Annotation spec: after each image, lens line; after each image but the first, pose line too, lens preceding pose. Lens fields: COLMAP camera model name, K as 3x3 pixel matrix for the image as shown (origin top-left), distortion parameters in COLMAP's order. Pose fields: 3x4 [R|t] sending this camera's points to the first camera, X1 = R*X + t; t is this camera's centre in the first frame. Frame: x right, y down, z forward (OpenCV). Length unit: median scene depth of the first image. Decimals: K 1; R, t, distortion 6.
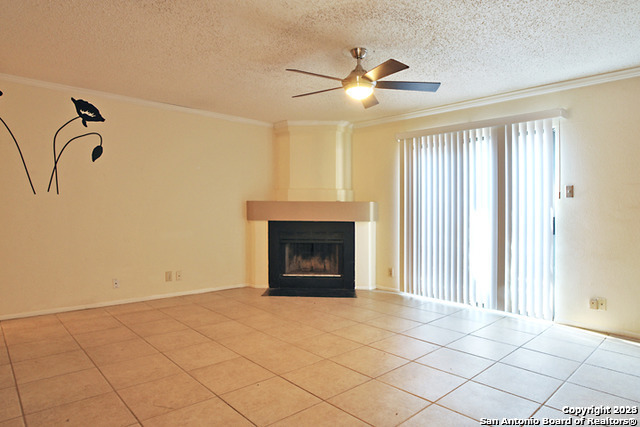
lens RADIAL K [[390.2, 0, 319.4], [0, 390.2, 210.2], [0, 0, 1]] dist [-0.050323, 0.022747]
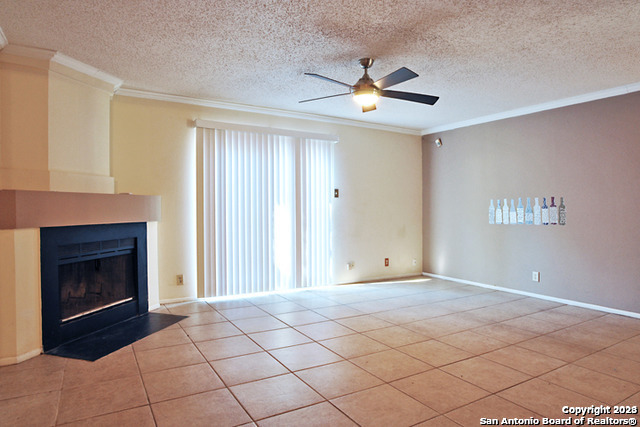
lens RADIAL K [[390.2, 0, 313.9], [0, 390.2, 201.3], [0, 0, 1]] dist [-0.050323, 0.022747]
pose [[0.208131, 0.006489, 0.978079, -0.774000], [-0.002051, 0.999979, -0.006198, -0.008079], [-0.978099, -0.000716, 0.208140, 0.720937]]
